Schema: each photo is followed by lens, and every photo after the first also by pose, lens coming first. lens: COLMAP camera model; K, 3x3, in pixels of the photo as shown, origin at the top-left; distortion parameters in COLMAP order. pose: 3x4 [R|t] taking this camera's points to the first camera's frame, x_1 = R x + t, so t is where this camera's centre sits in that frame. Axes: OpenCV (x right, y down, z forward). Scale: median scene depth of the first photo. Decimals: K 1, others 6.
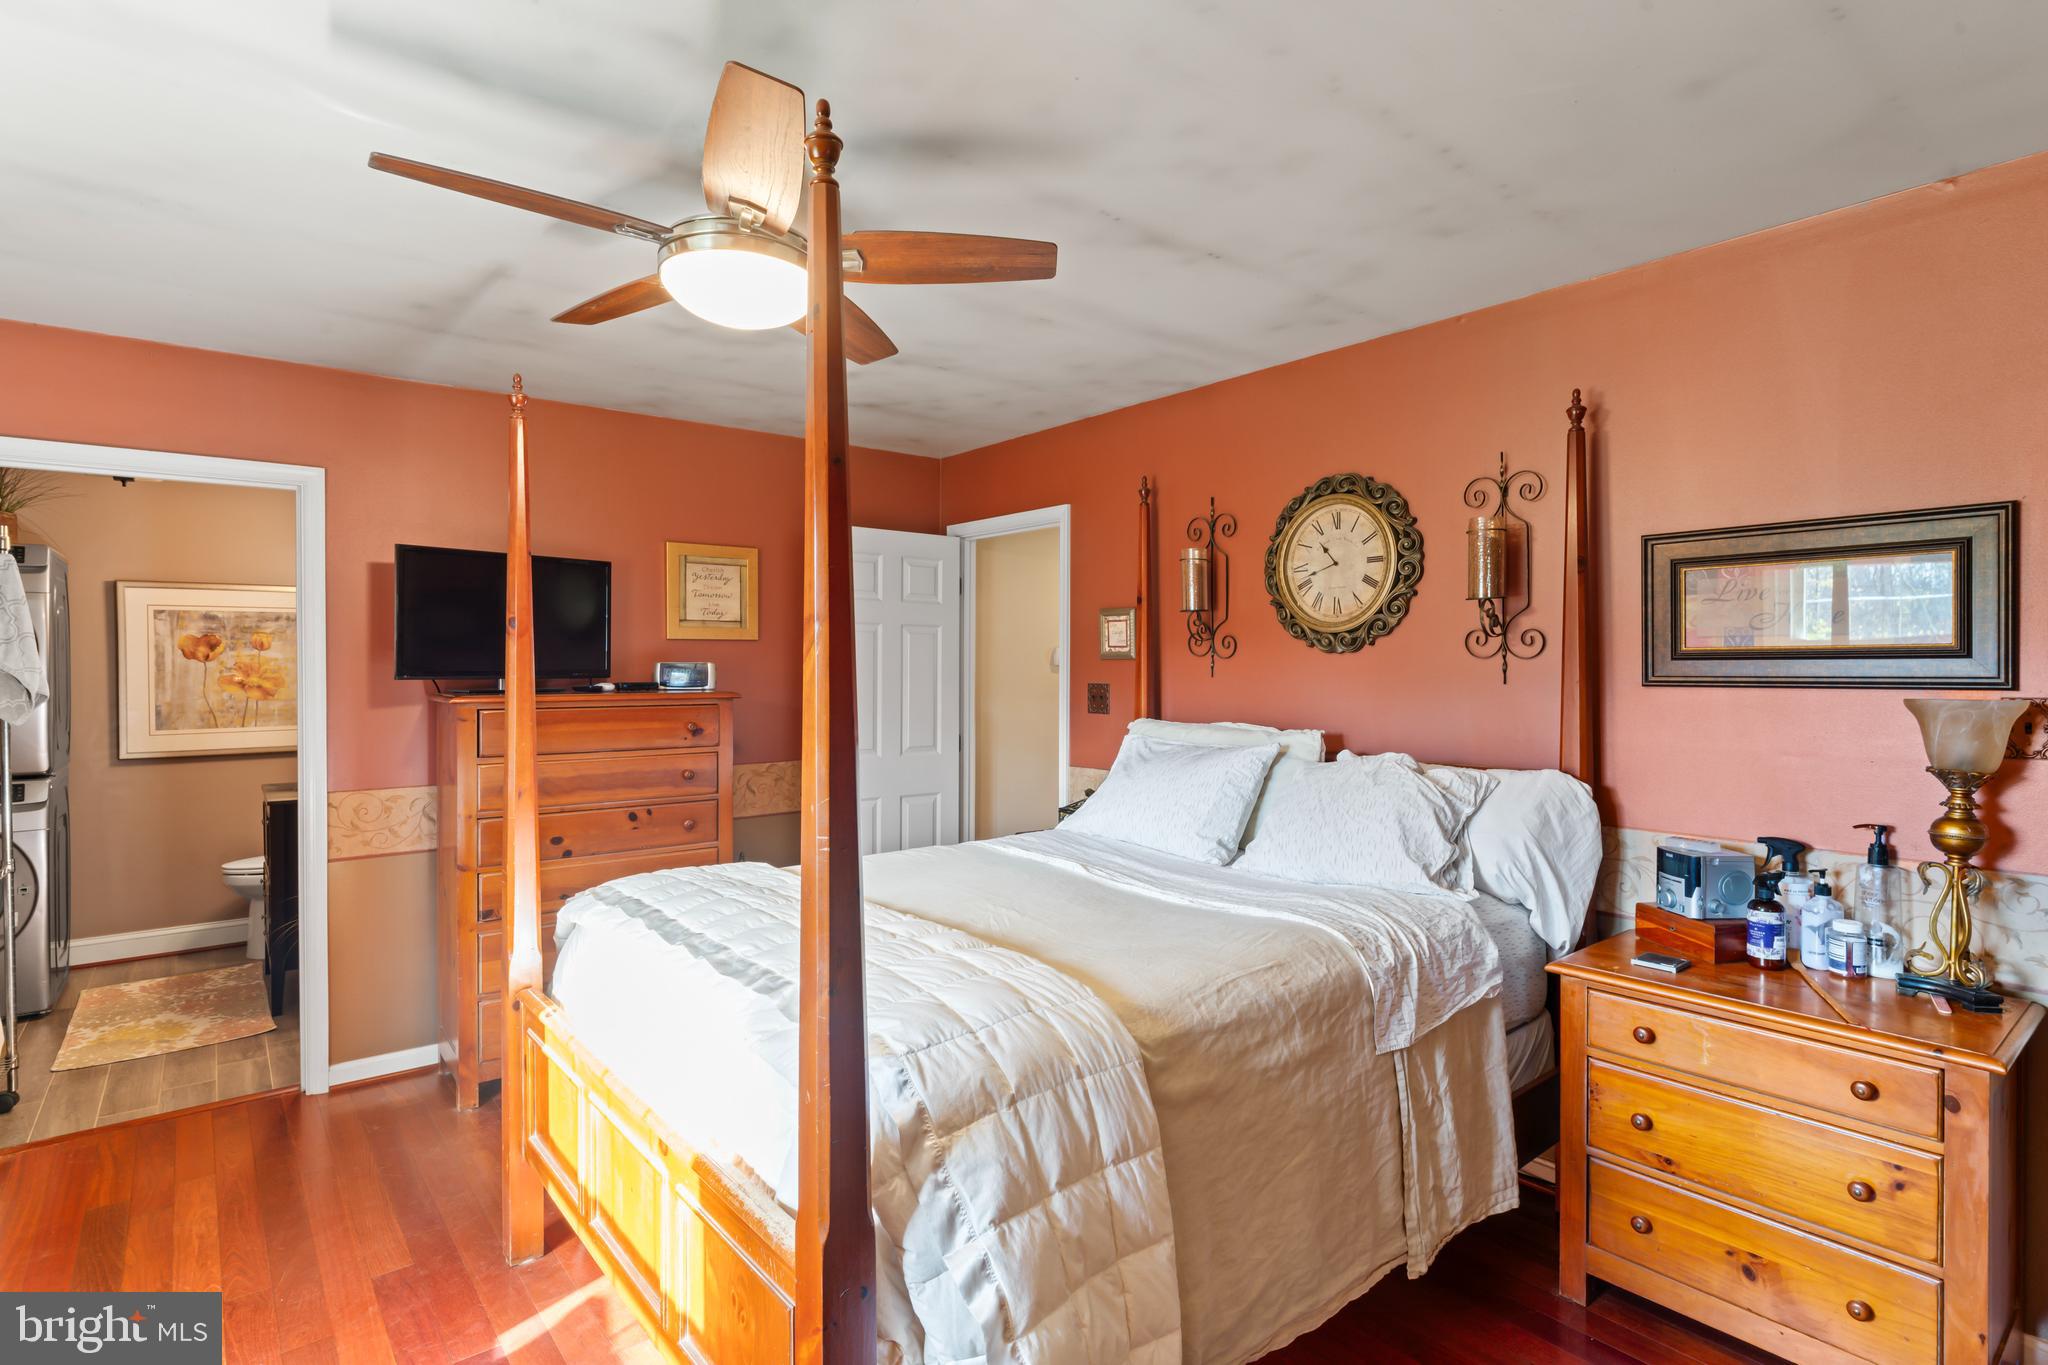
lens RADIAL K [[1019.7, 0, 1023.5], [0, 1019.7, 666.9], [0, 0, 1]] dist [0.001137, -0.000182]
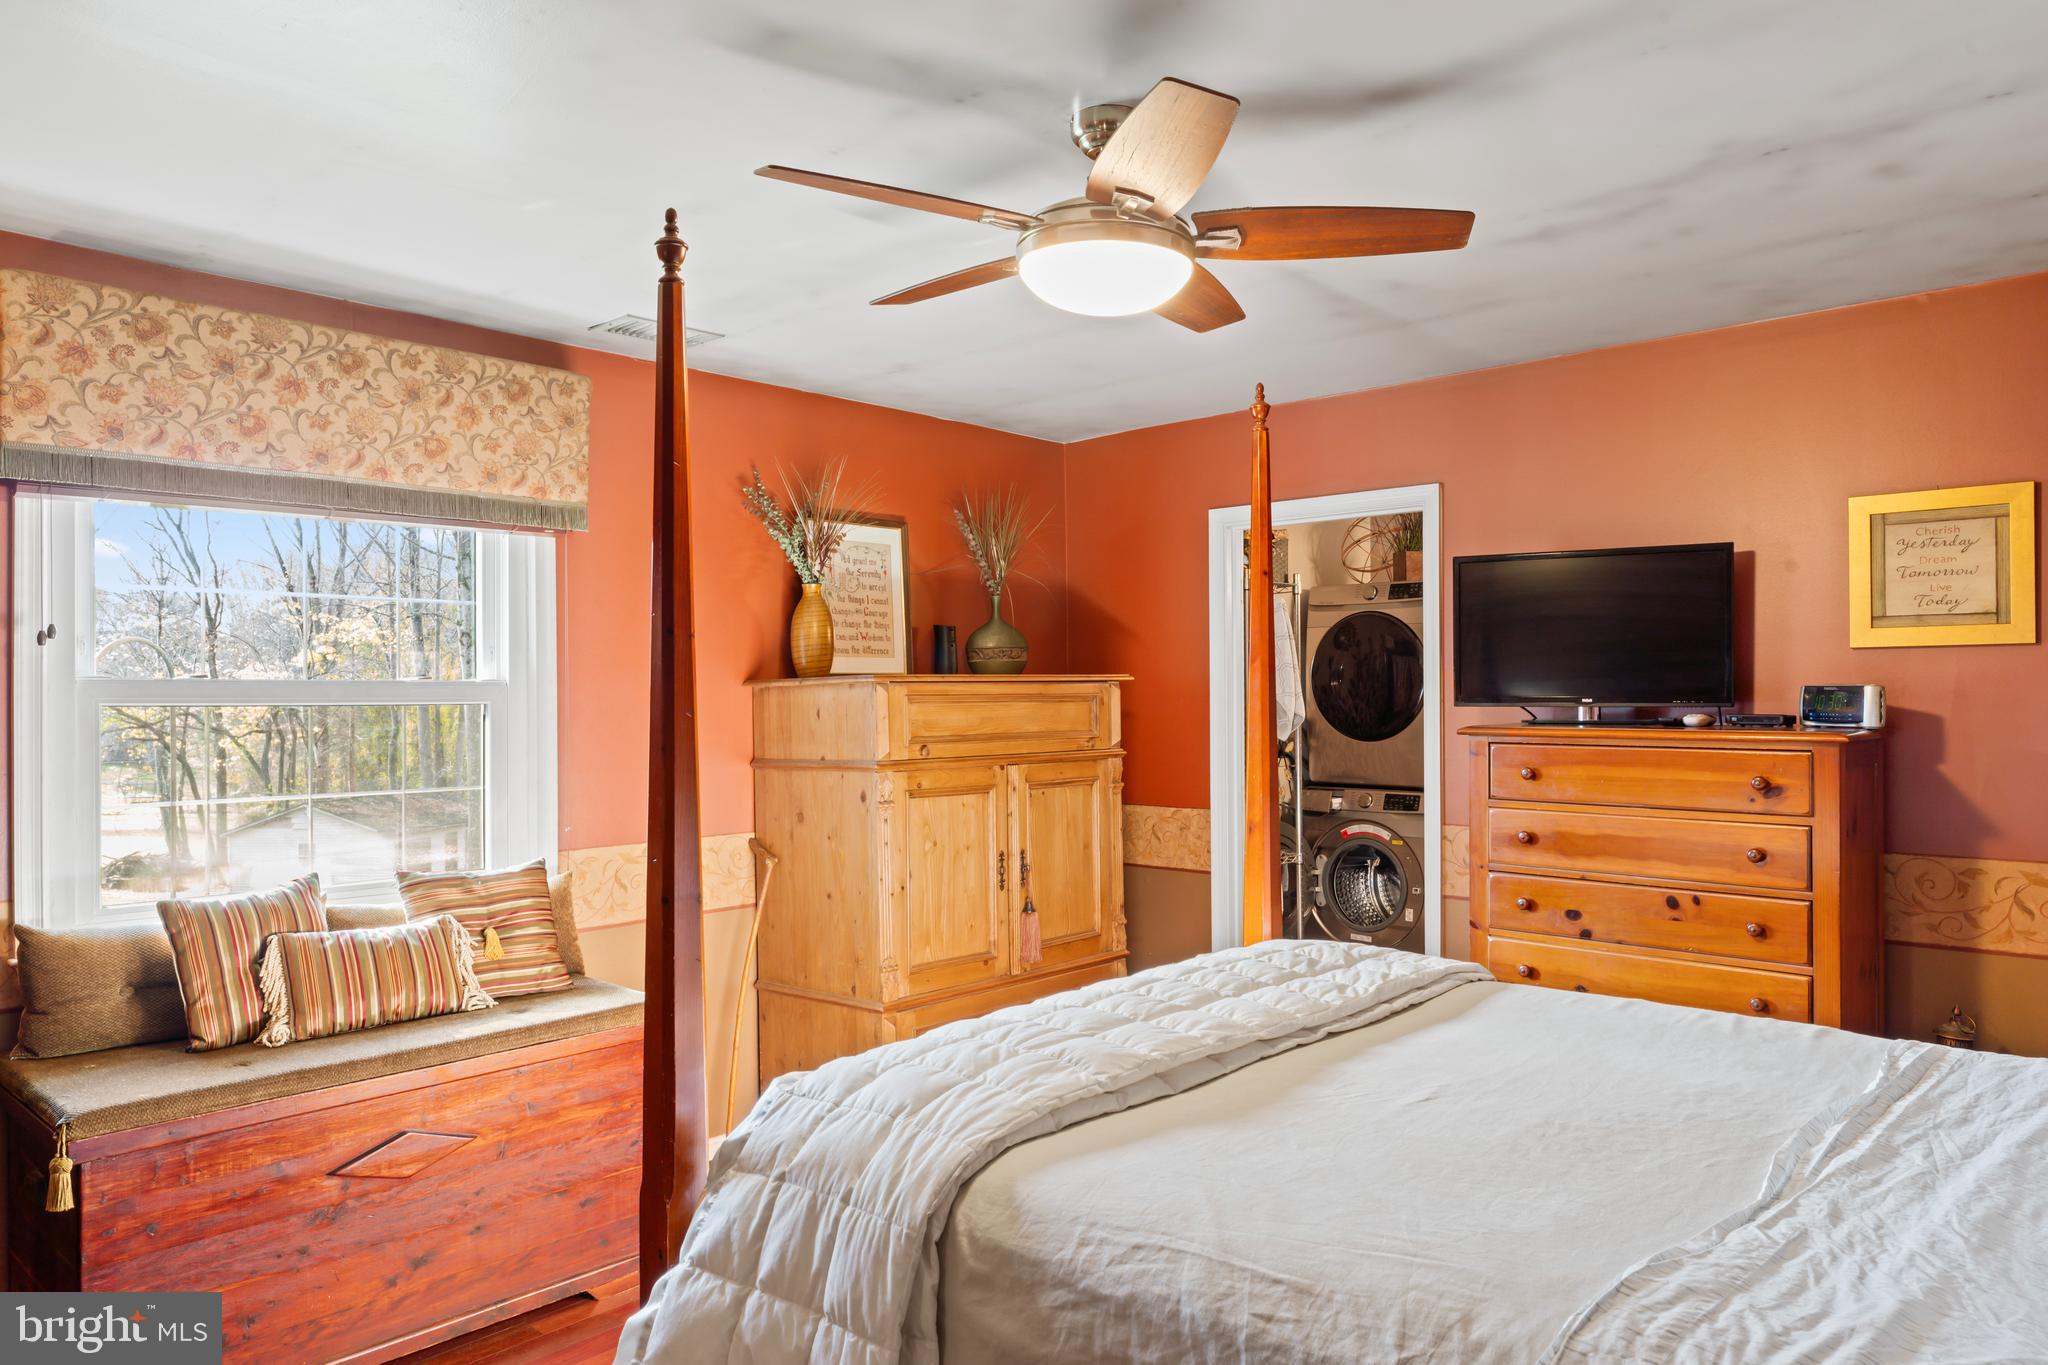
lens RADIAL K [[1350.0, 0, 1024.0], [0, 1350.0, 682.5], [0, 0, 1]] dist [0.003301, 0.002296]
pose [[0.138725, -0.008018, -0.990298, 0.908757], [0.004475, 0.999962, -0.007469, -0.003644], [0.990321, -0.003395, 0.138756, 0.783961]]
